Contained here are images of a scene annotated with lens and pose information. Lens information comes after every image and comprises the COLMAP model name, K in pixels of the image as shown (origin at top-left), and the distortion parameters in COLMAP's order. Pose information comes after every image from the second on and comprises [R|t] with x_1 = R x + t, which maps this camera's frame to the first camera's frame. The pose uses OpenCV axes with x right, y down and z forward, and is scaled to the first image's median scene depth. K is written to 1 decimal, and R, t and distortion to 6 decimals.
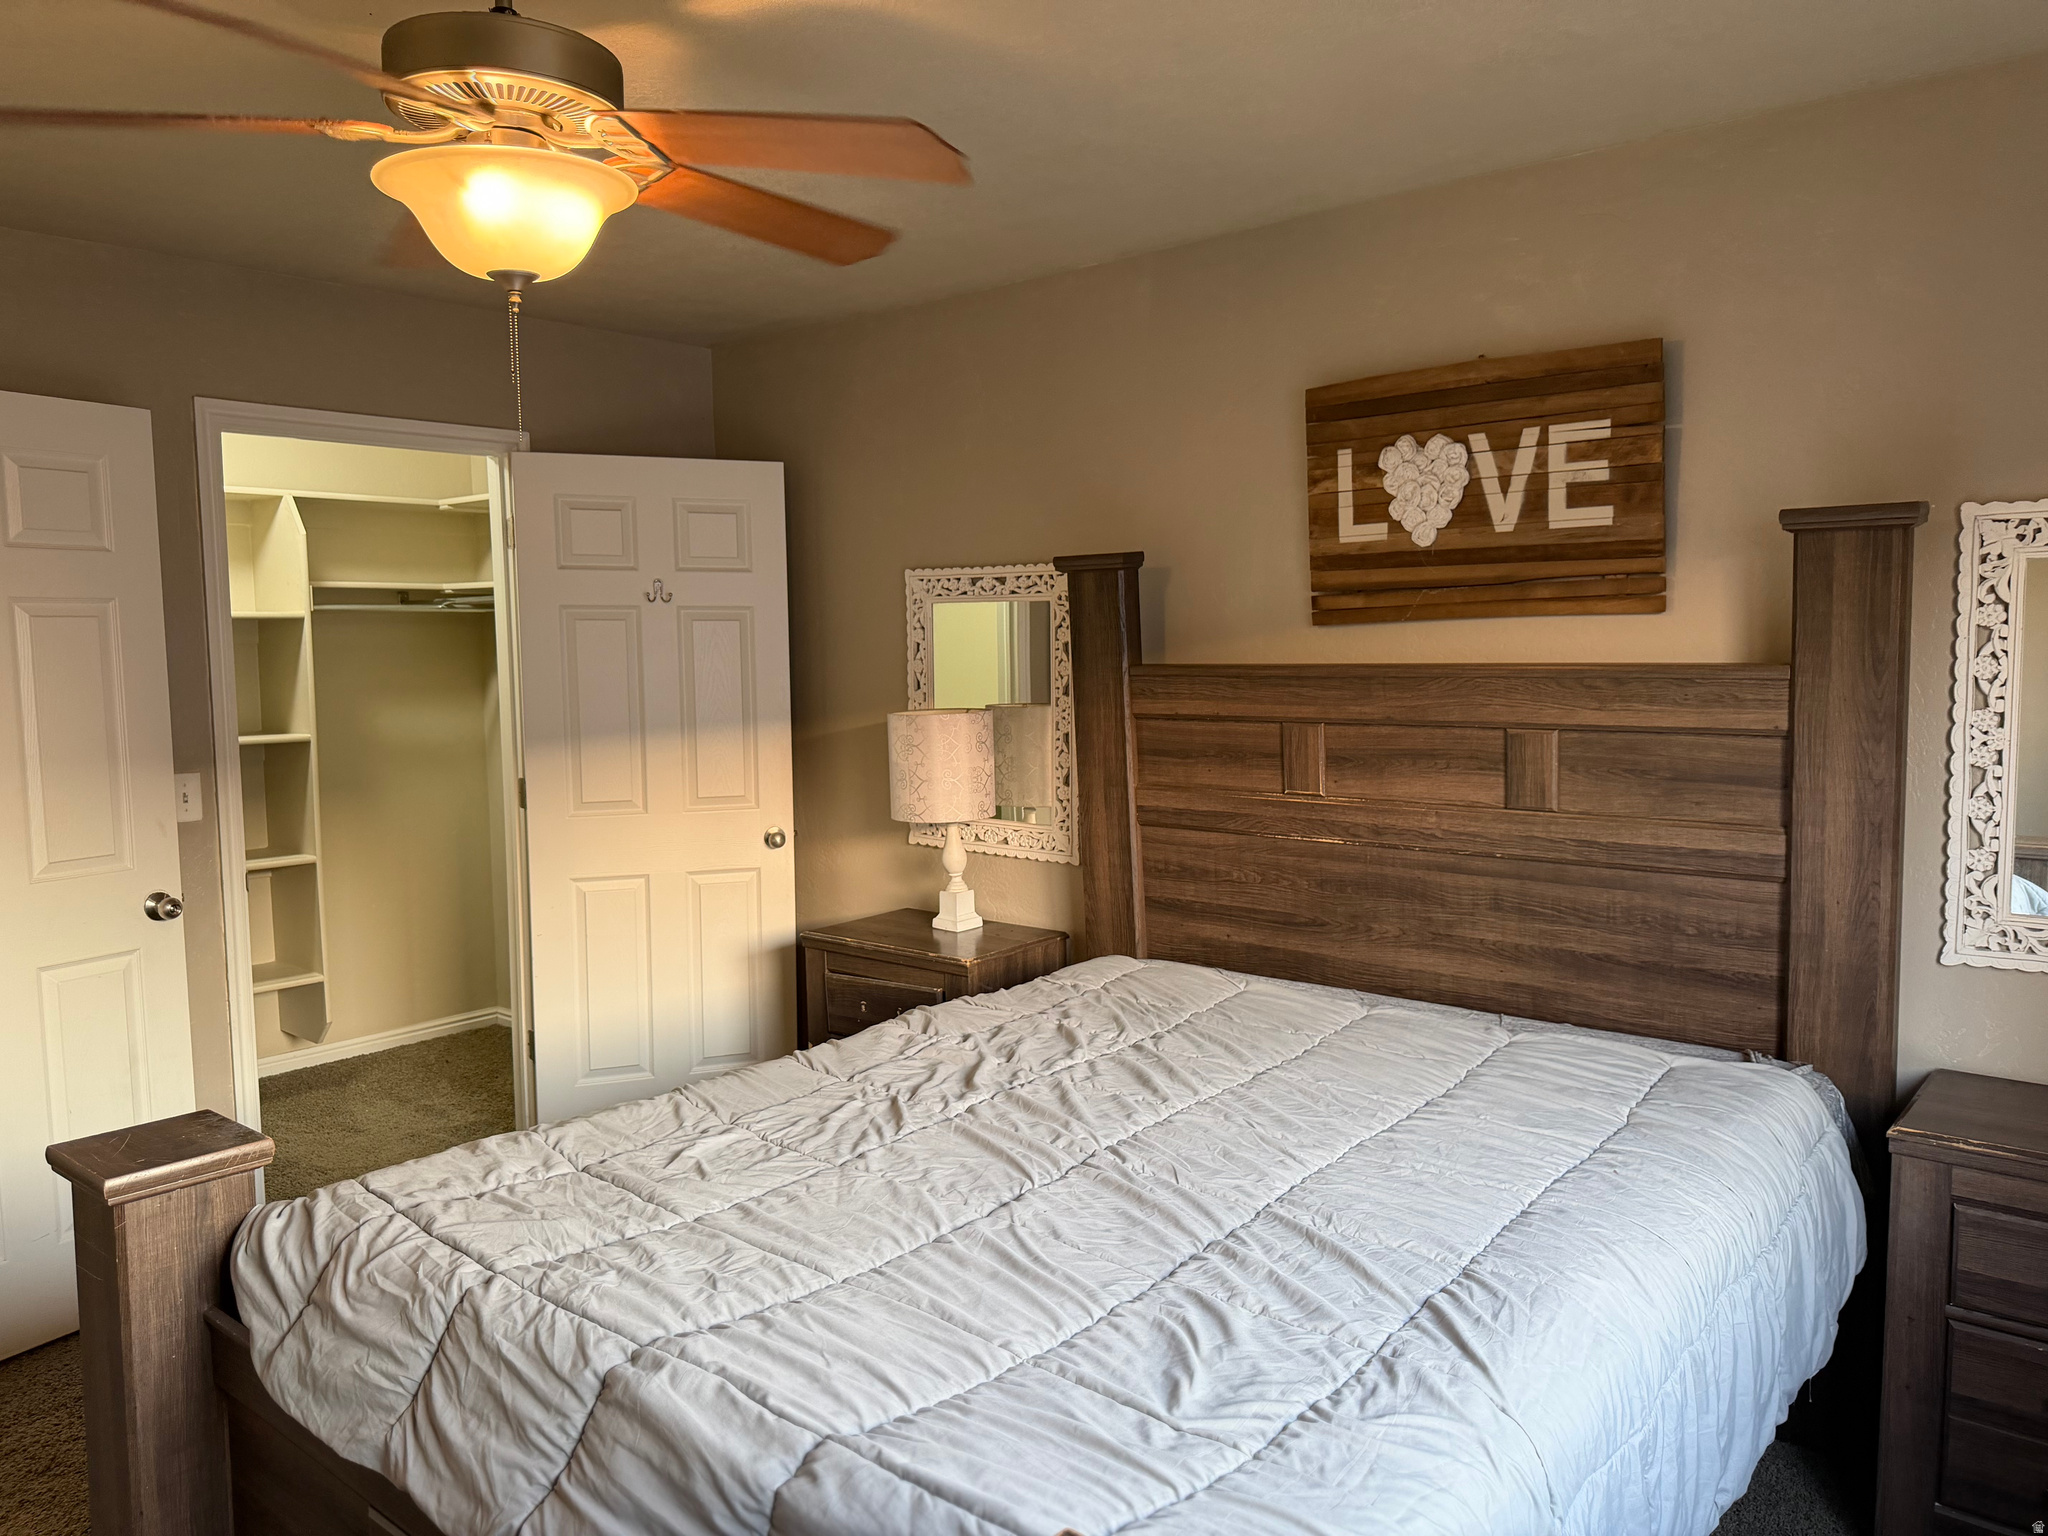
lens RADIAL K [[1469.3, 0, 1007.0], [0, 1469.3, 765.8], [0, 0, 1]] dist [0.047354, -0.011043]
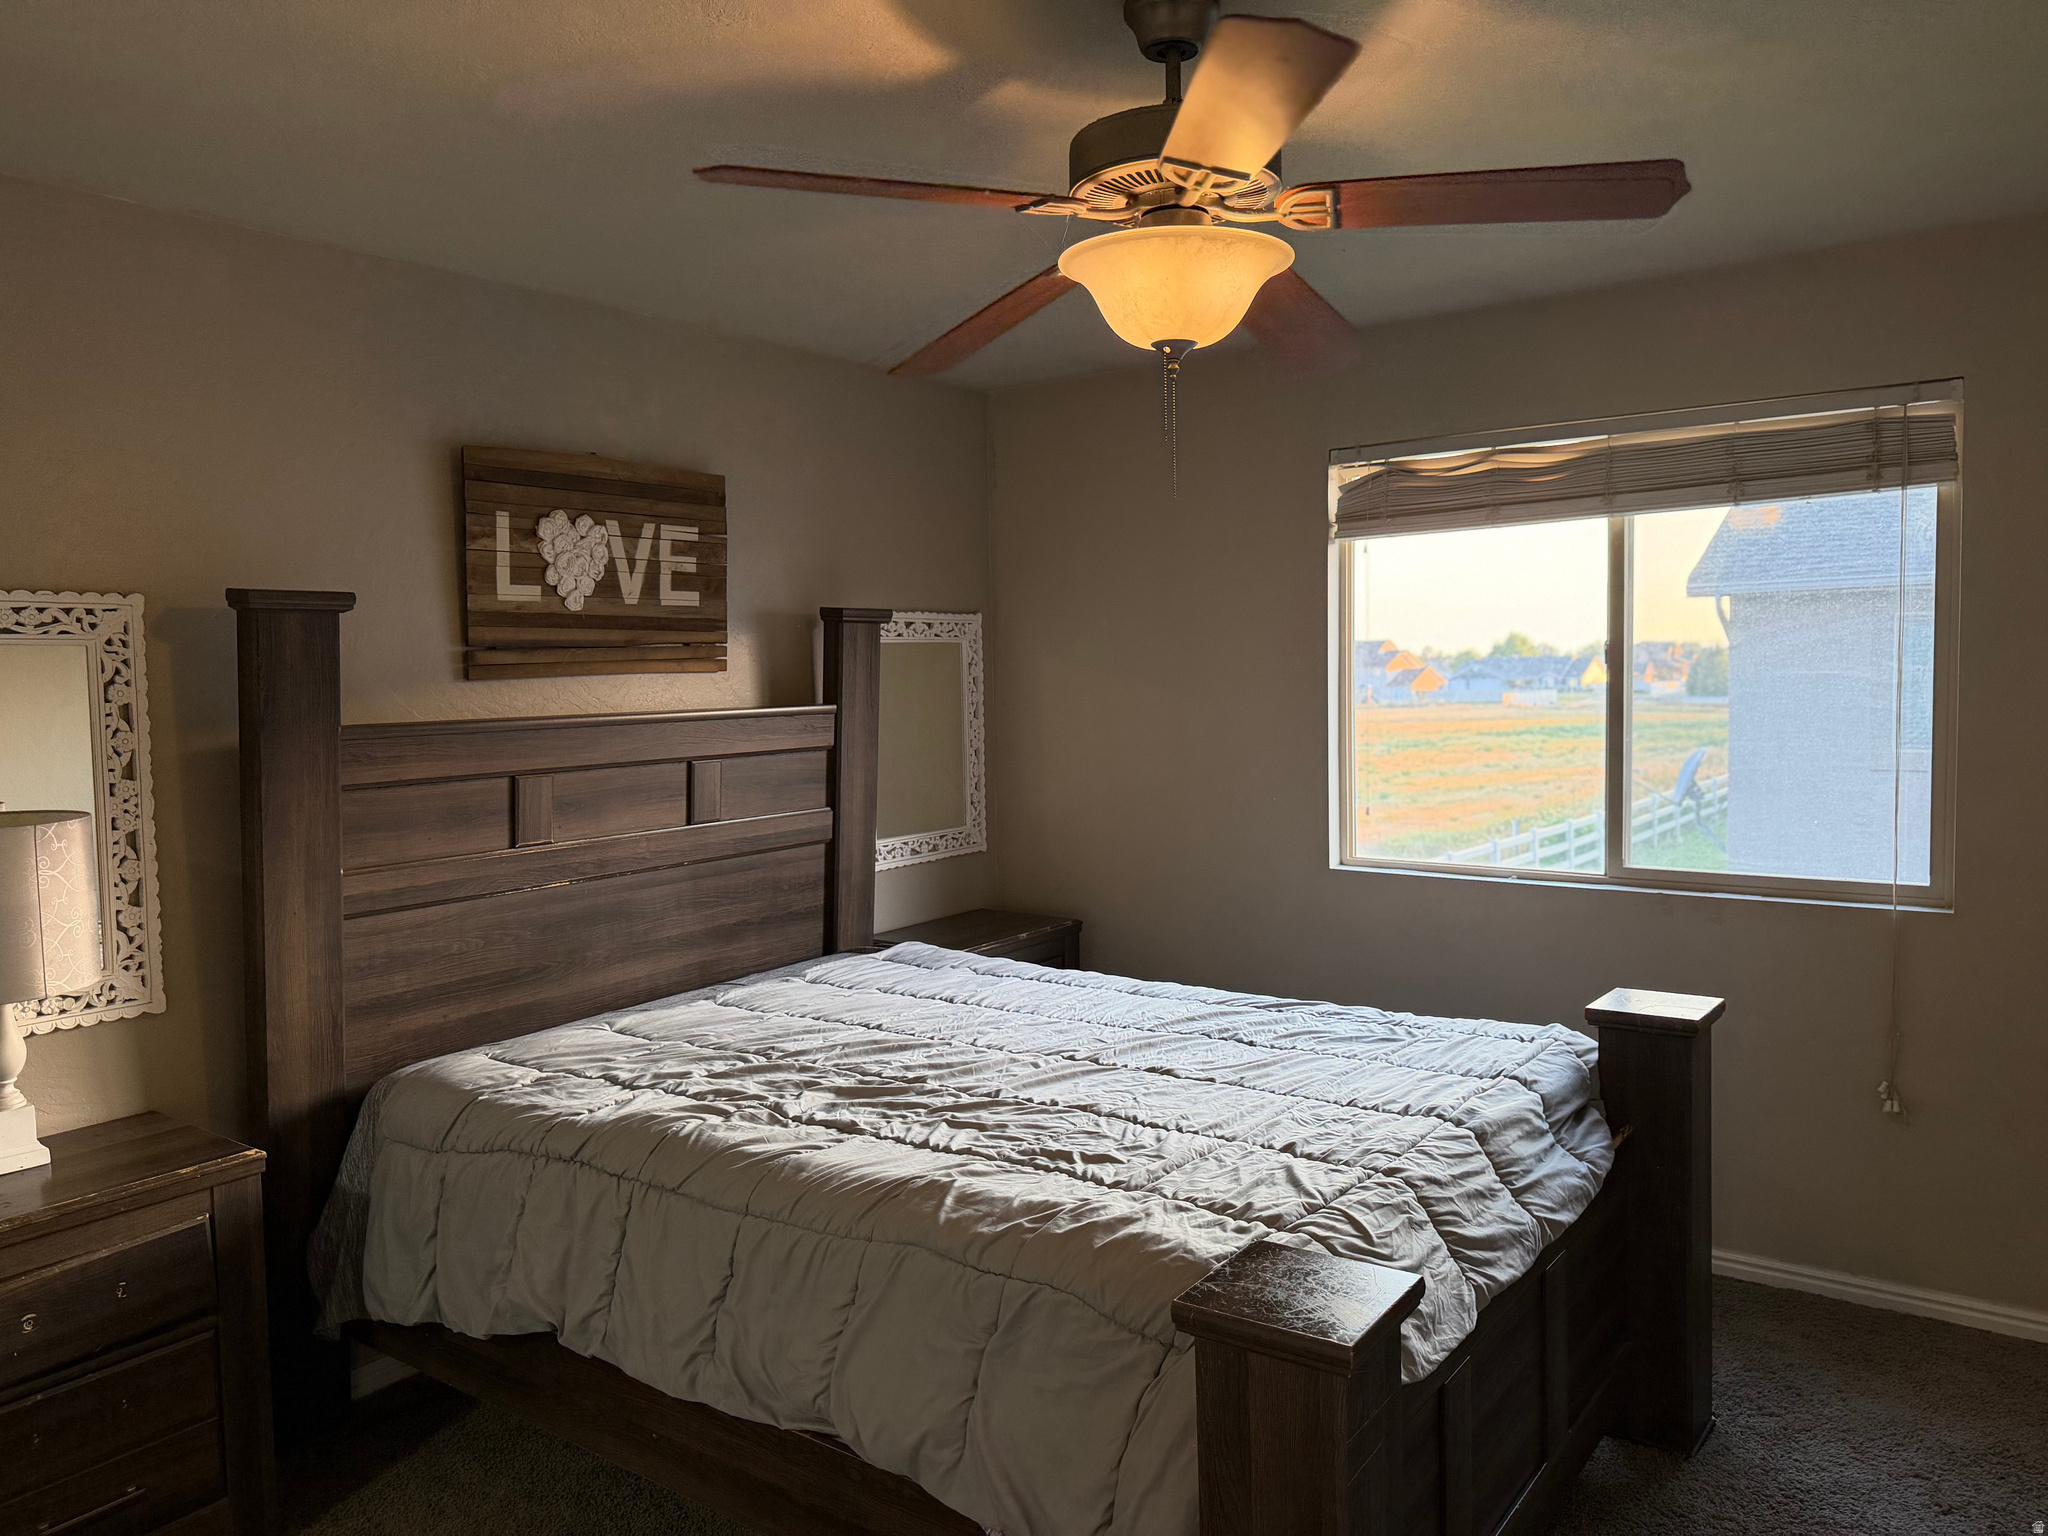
lens RADIAL K [[1469.3, 0, 1007.0], [0, 1469.3, 761.0], [0, 0, 1]] dist [0.047354, -0.011043]
pose [[-0.082140, -0.039946, 0.995820, -0.874865], [0.116275, 0.991989, 0.049384, -0.052605], [-0.989815, 0.119845, -0.076838, 0.778847]]
